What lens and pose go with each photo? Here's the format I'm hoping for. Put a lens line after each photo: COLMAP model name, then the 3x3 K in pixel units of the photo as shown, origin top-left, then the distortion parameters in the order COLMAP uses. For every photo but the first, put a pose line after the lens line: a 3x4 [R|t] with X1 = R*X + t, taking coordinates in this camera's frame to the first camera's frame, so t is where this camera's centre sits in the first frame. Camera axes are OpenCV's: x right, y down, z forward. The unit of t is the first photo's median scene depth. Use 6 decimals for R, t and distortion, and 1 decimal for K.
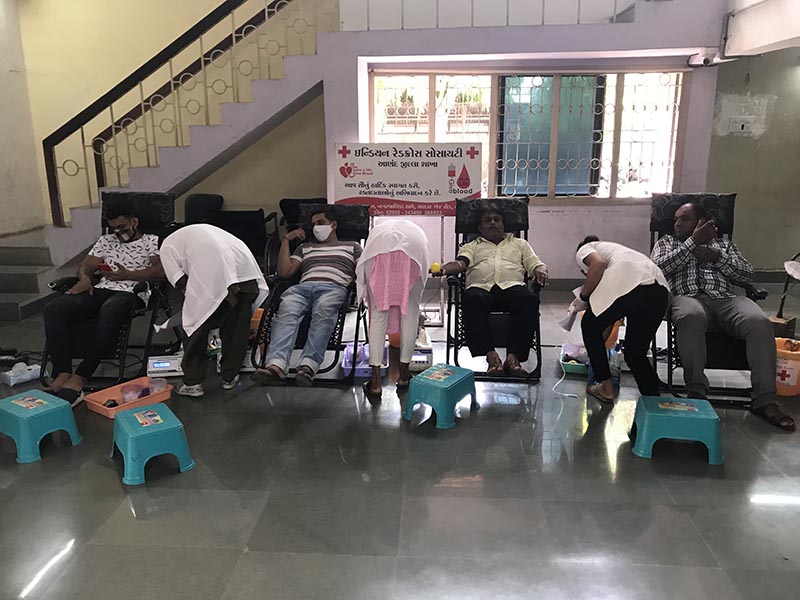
lens RADIAL K [[642.1, 0, 409.3], [0, 642.1, 303.4], [0, 0, 1]] dist [0.028063, -0.003873]
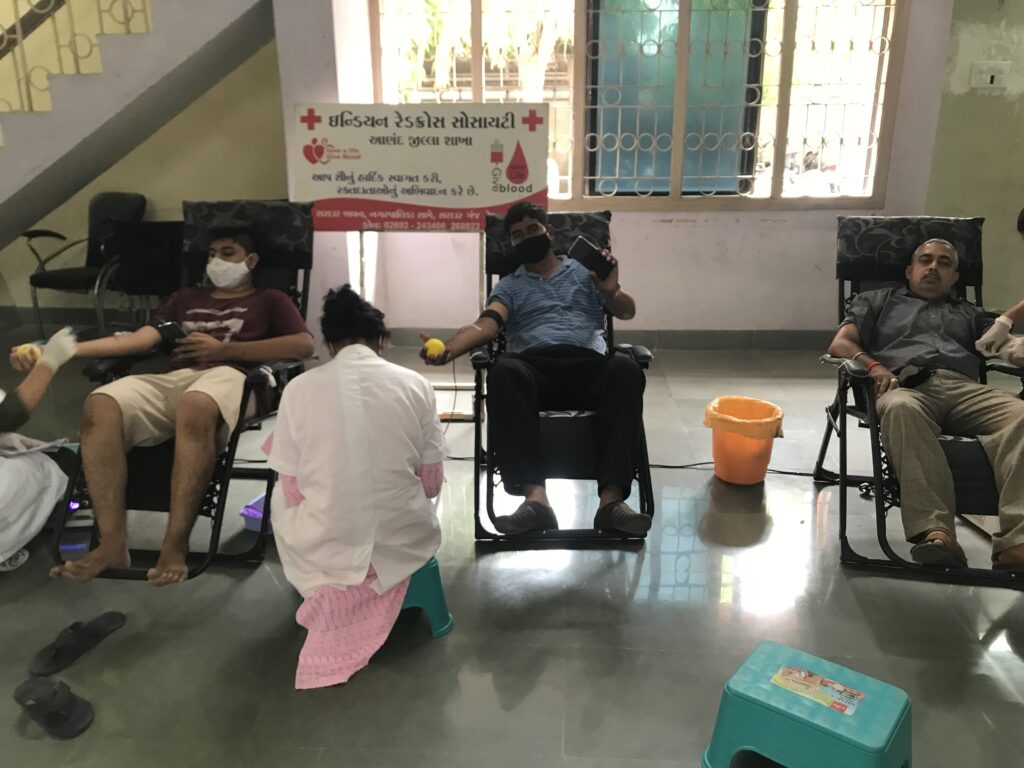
lens RADIAL K [[850.6, 0, 512.0], [0, 850.6, 384.0], [0, 0, 1]] dist [0.025955, -0.011798]
pose [[0.999997, -0.001998, 0.001718, 0.075953], [0.001897, 0.998379, 0.056877, -0.041198], [-0.001829, -0.056874, 0.998380, 0.219559]]
